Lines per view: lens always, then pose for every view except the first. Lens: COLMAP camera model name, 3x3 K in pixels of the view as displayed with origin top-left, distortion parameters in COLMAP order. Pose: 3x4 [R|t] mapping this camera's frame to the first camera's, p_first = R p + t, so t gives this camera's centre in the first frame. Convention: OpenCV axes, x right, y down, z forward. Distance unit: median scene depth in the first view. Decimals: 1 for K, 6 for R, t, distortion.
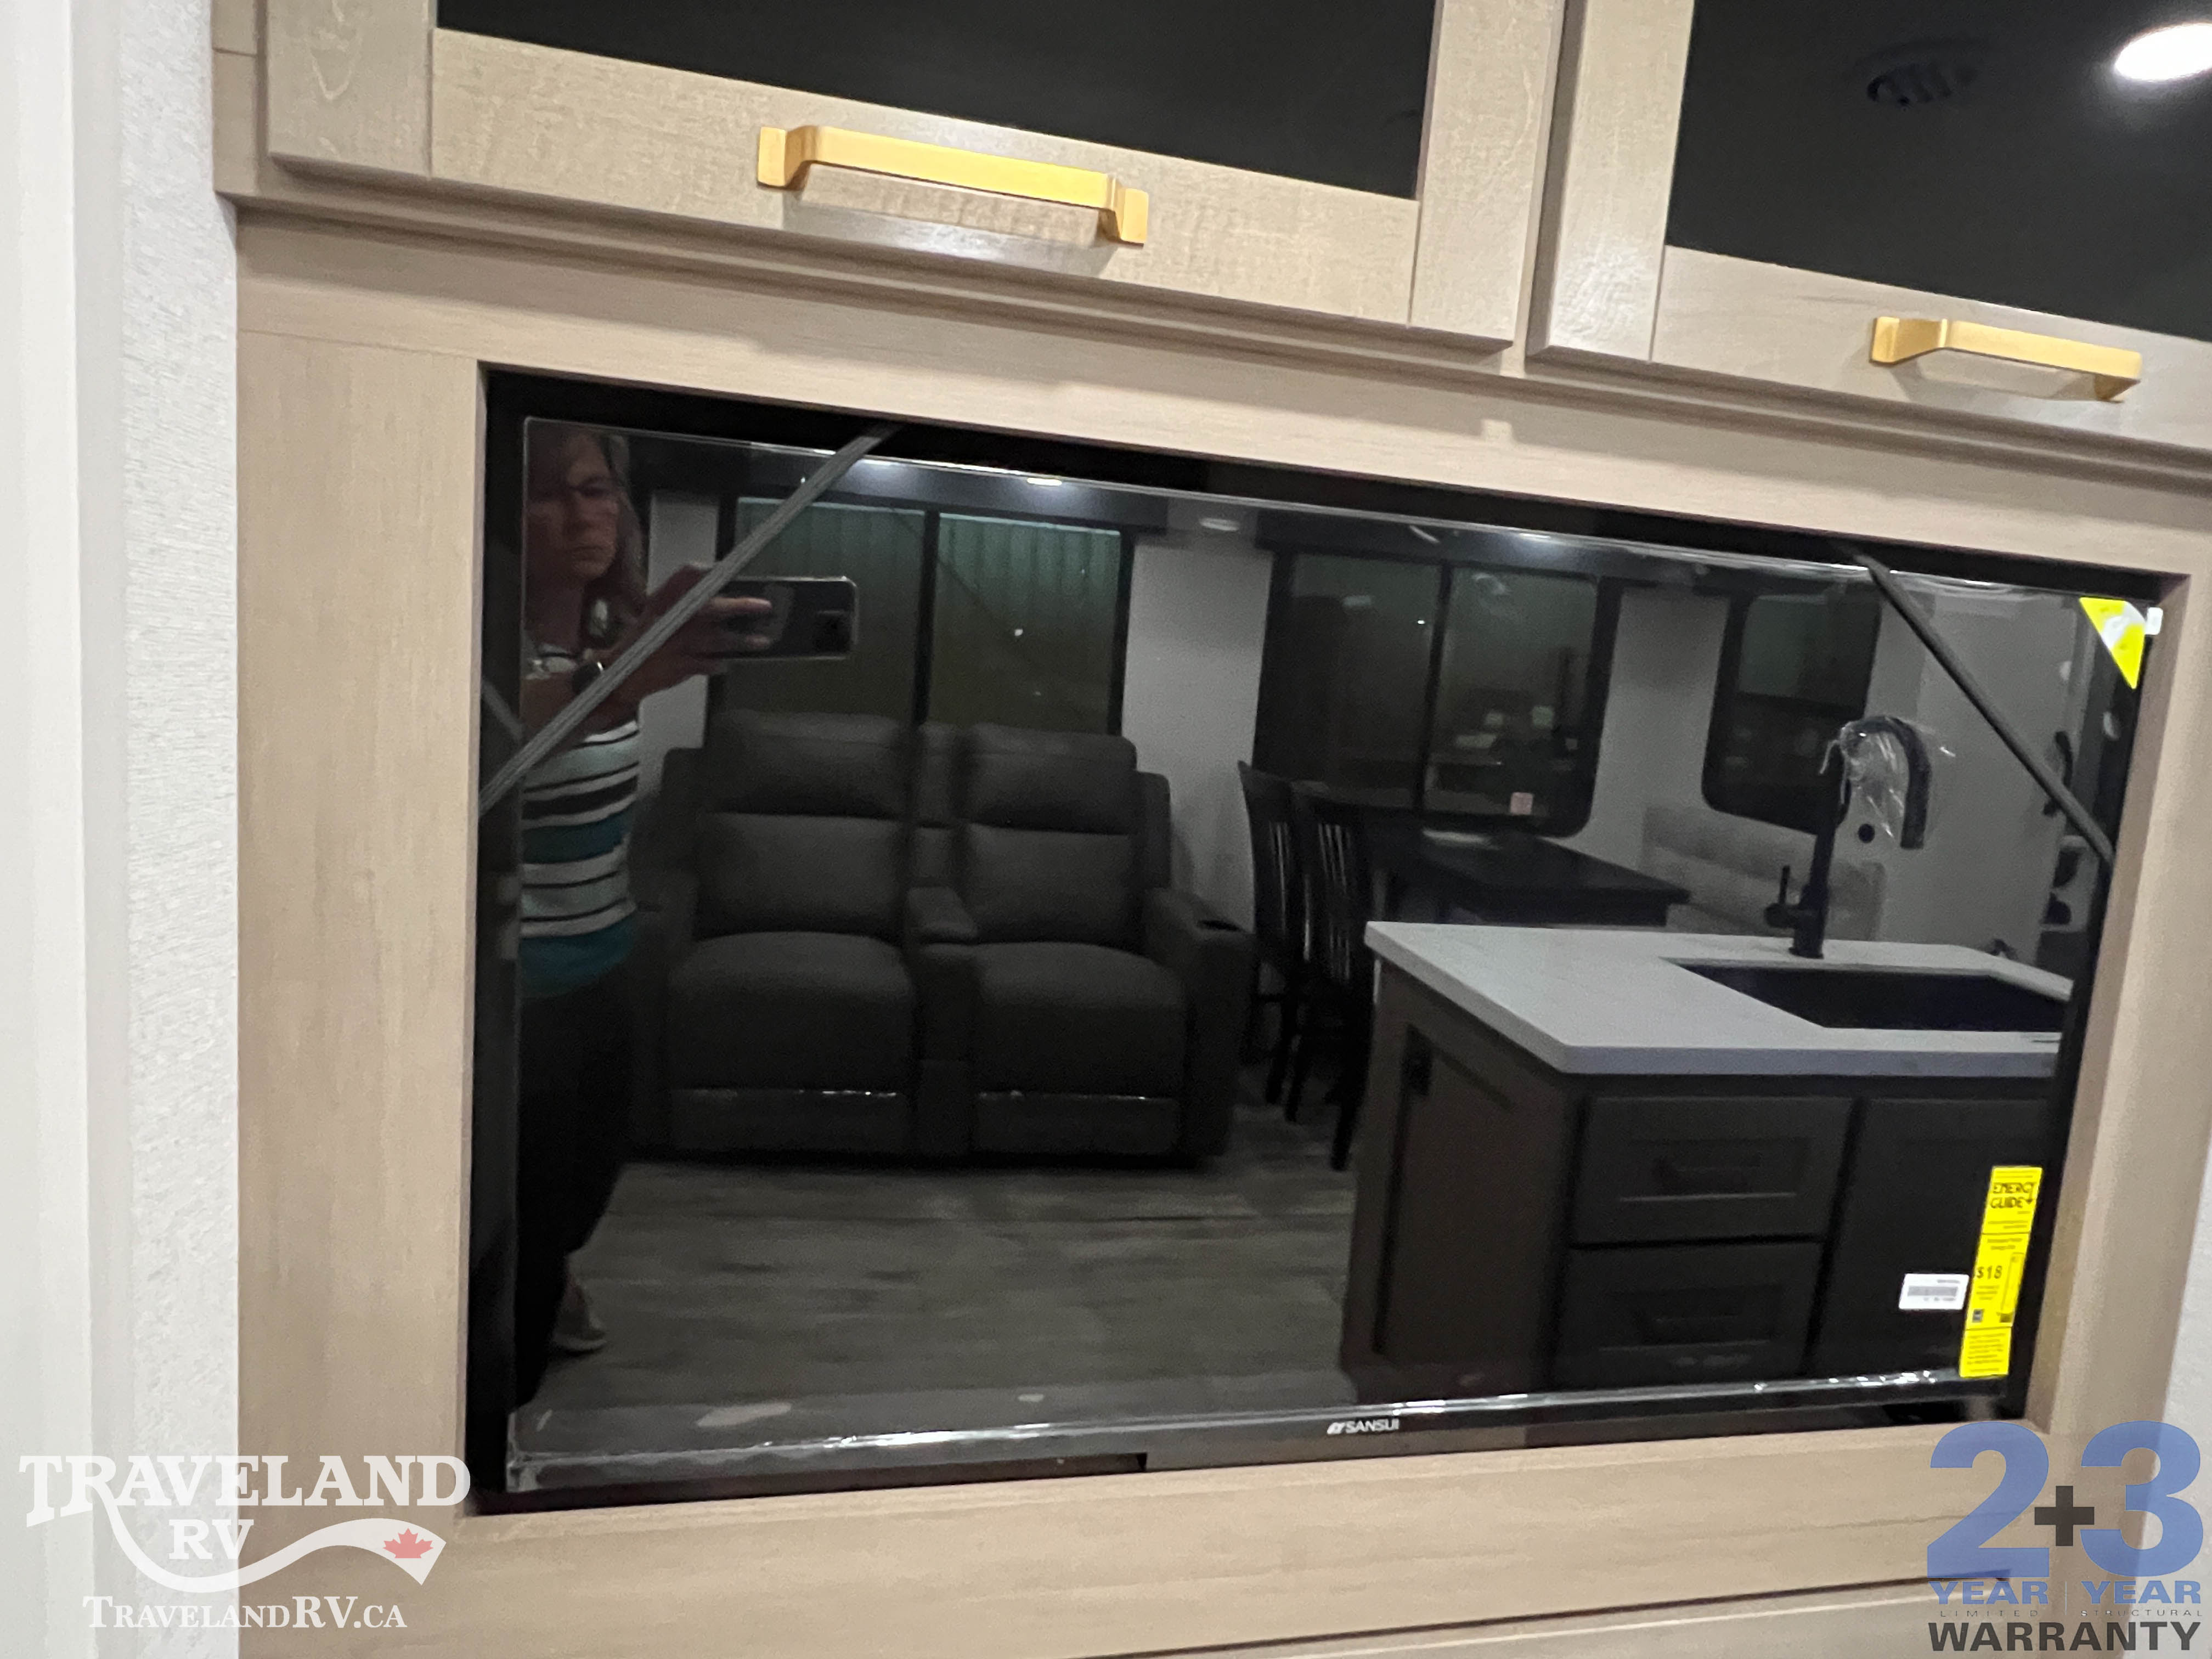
lens RADIAL K [[1294.2, 0, 1114.5], [0, 1294.2, 834.9], [0, 0, 1]] dist [0.000289, 0.000131]
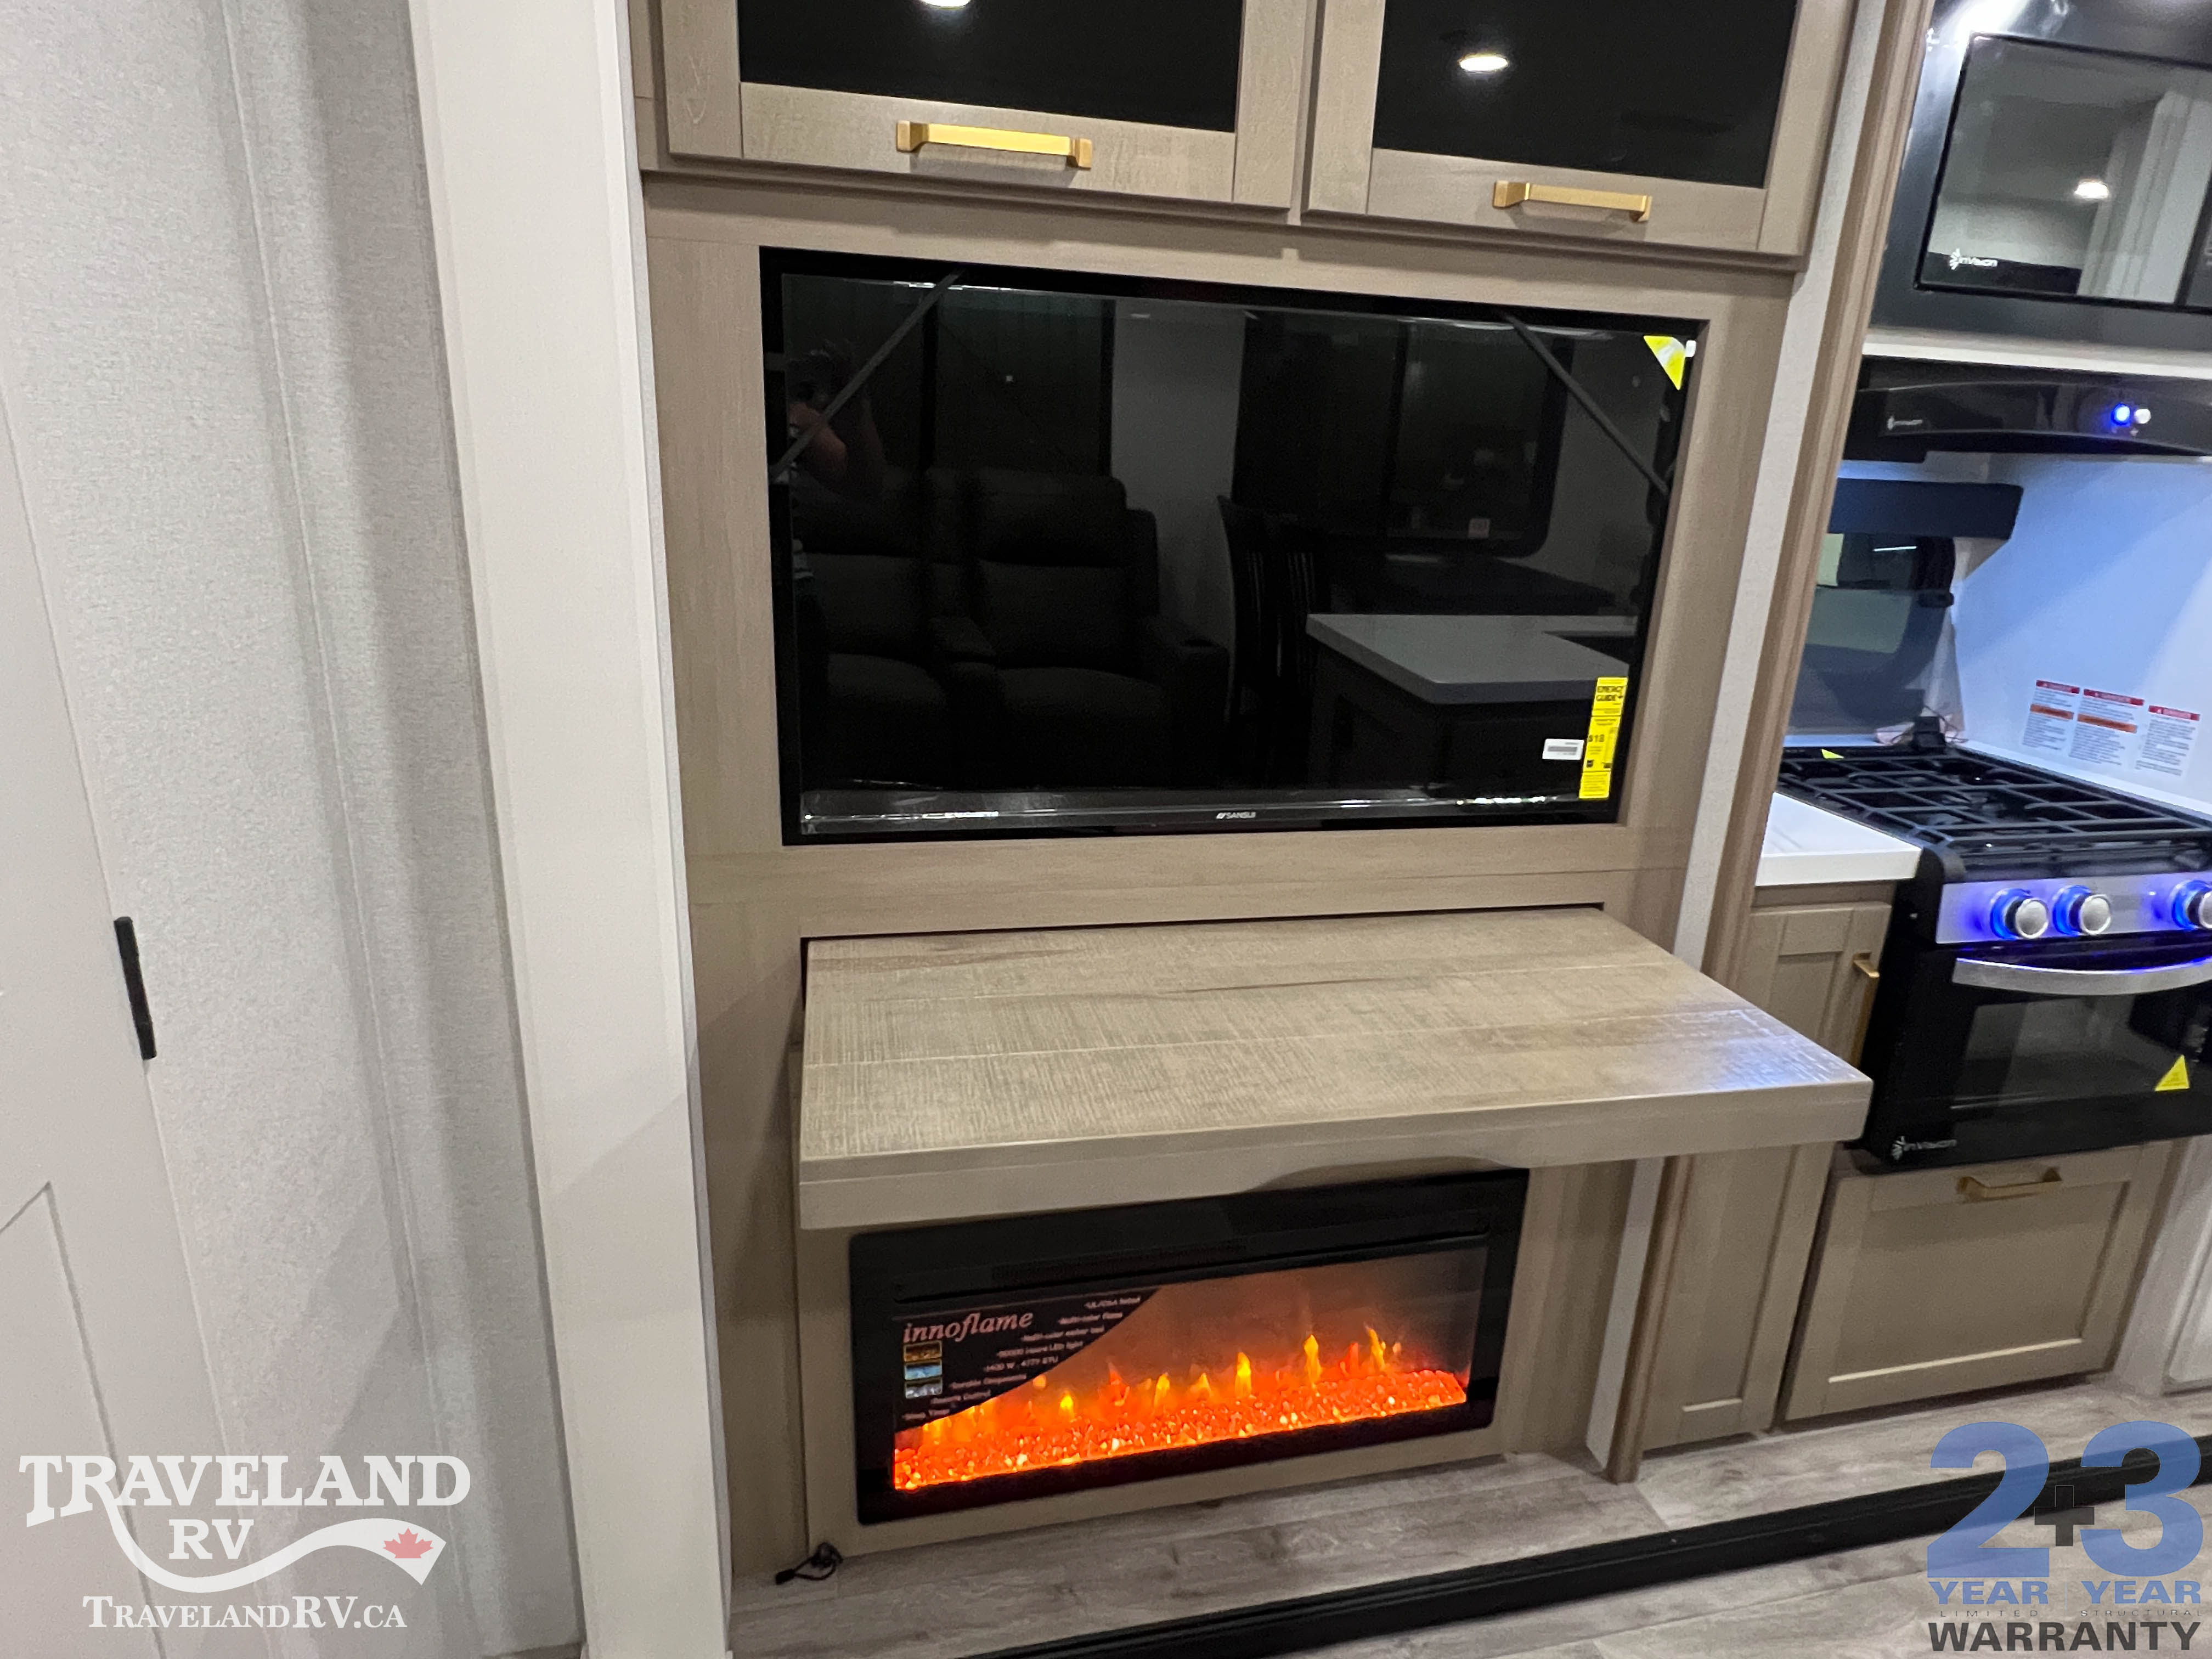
lens RADIAL K [[1259.3, 0, 1119.4], [0, 1259.3, 826.7], [0, 0, 1]] dist [-0.000754, -0.000730]
pose [[0.999357, -0.035809, -0.001614, 0.022596], [0.035483, 0.981882, 0.186141, 0.114361], [-0.005081, -0.186078, 0.982522, -0.721658]]
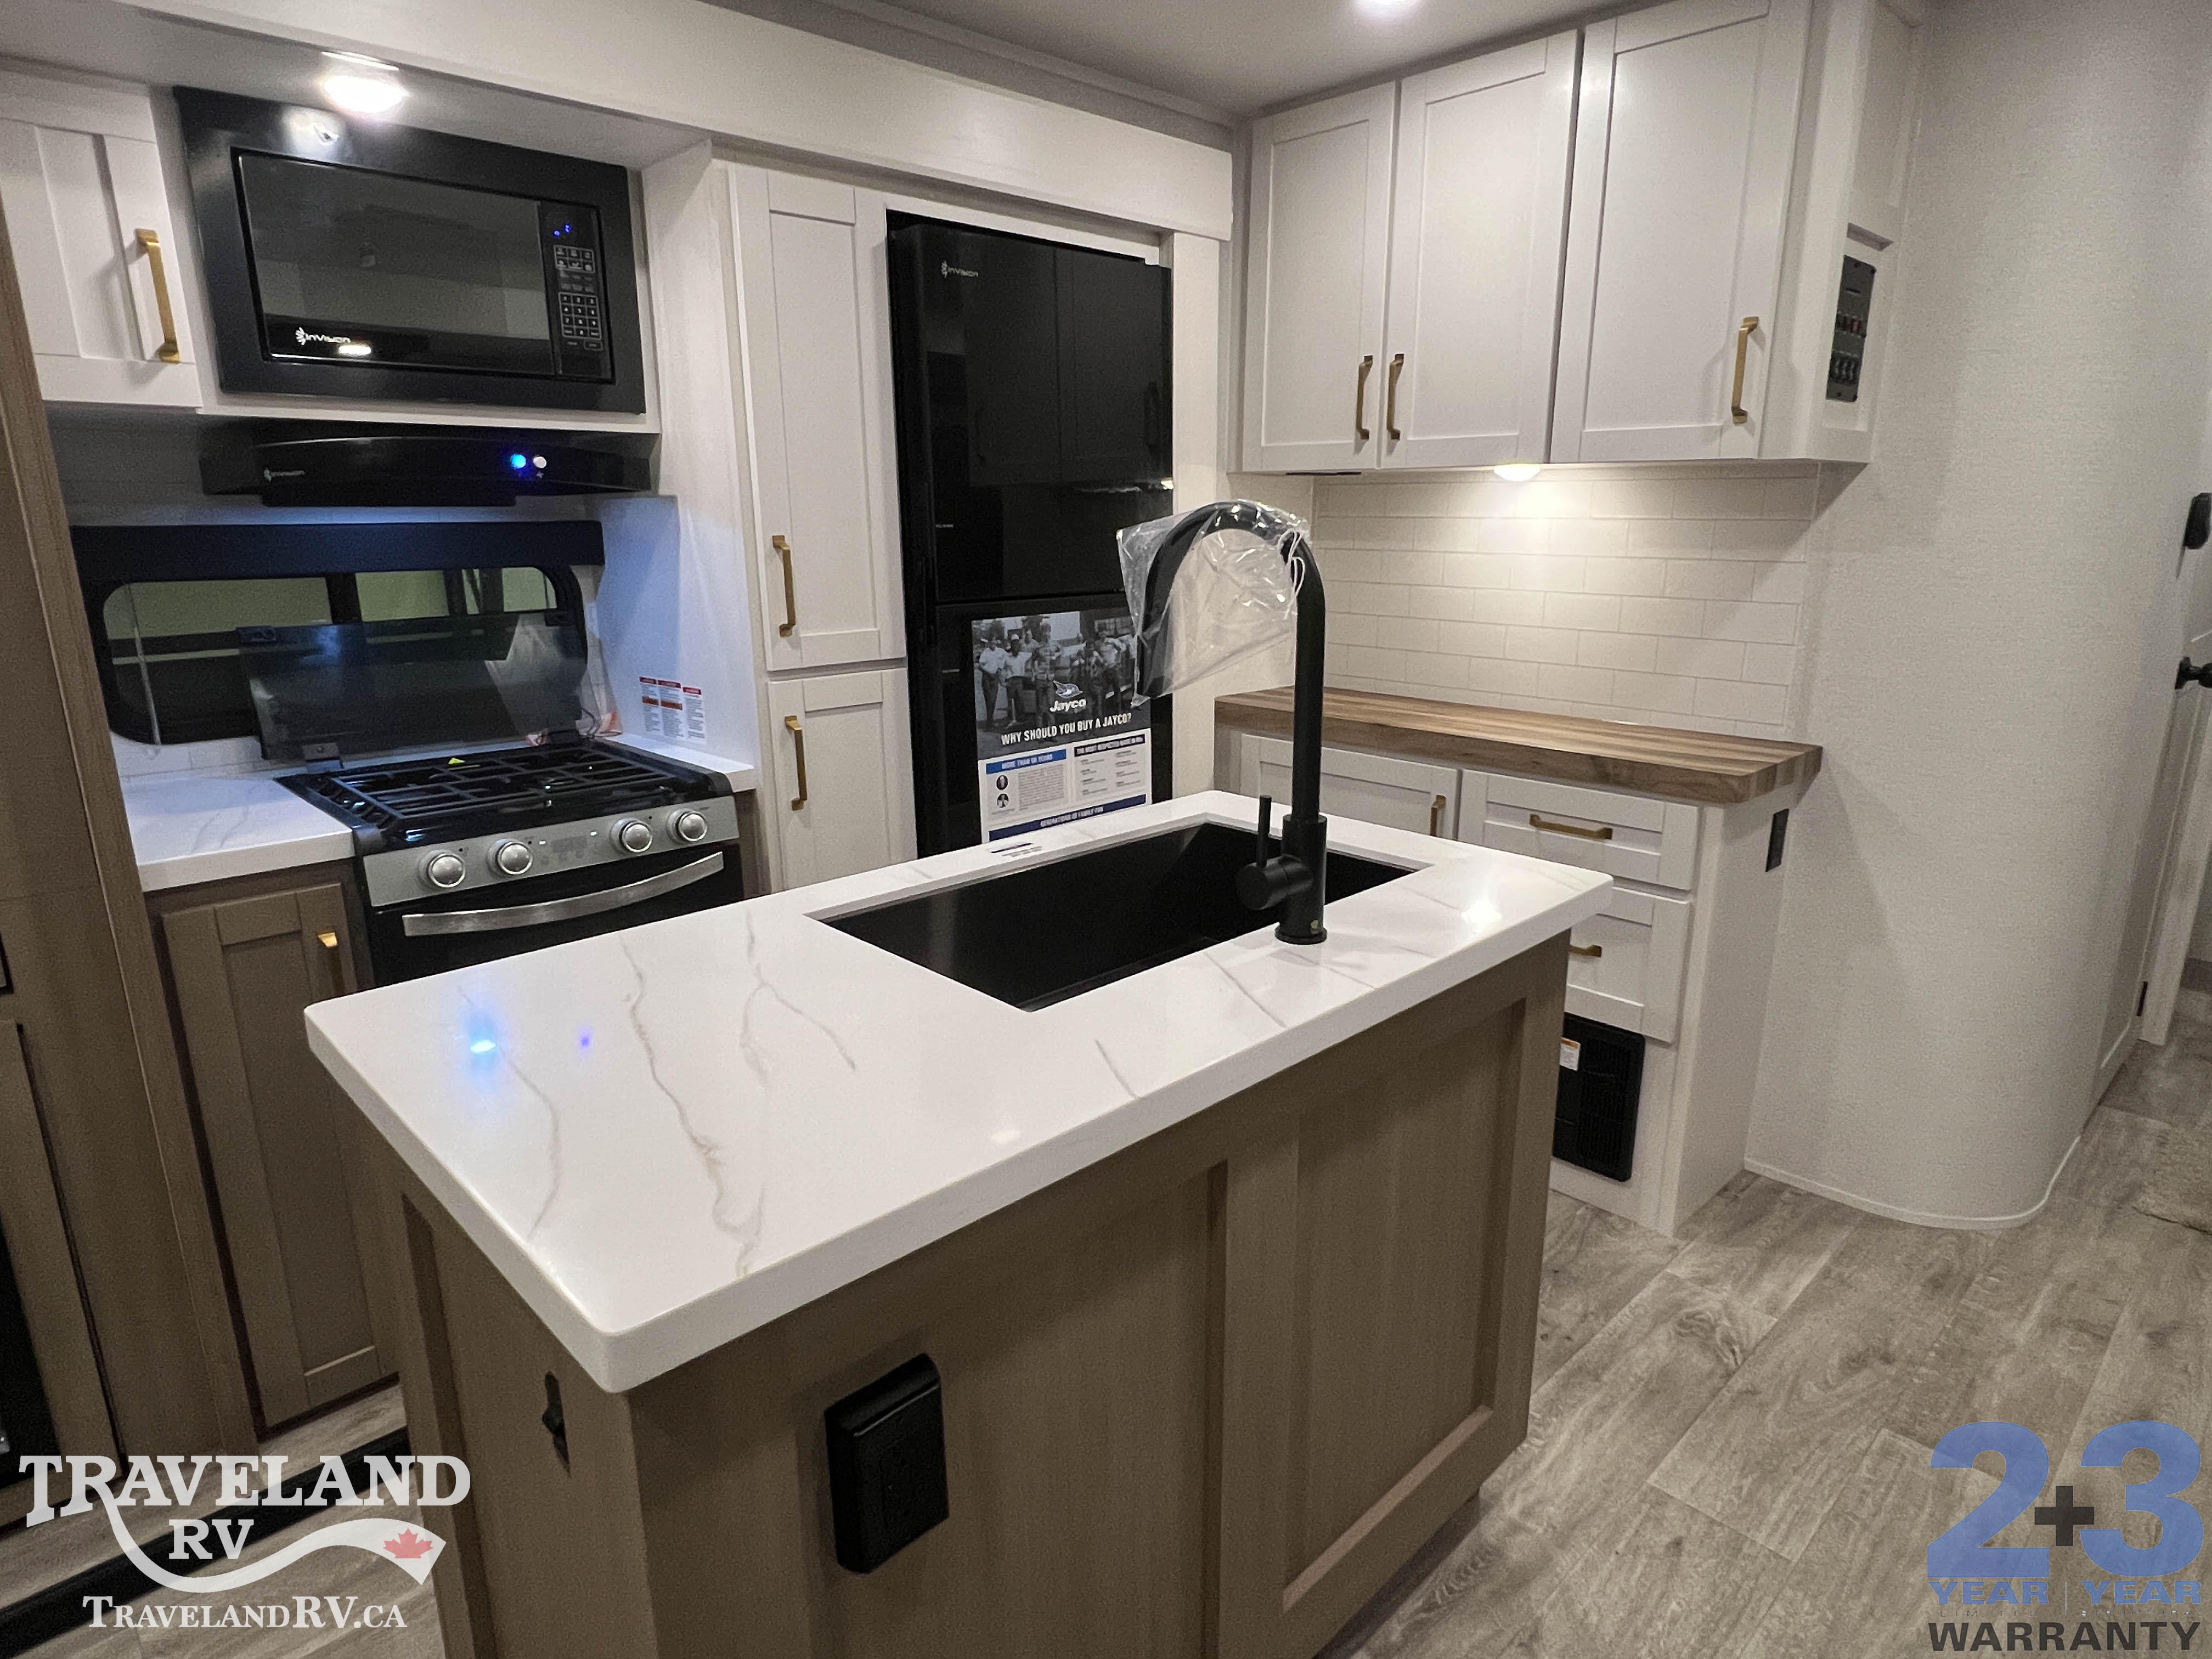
lens RADIAL K [[1259.3, 0, 1119.4], [0, 1259.3, 826.7], [0, 0, 1]] dist [-0.000754, -0.000730]
pose [[0.848904, -0.204651, 0.487320, 1.250285], [0.128759, 0.974293, 0.184861, 0.293401], [-0.512624, -0.094183, 0.853432, -1.438085]]
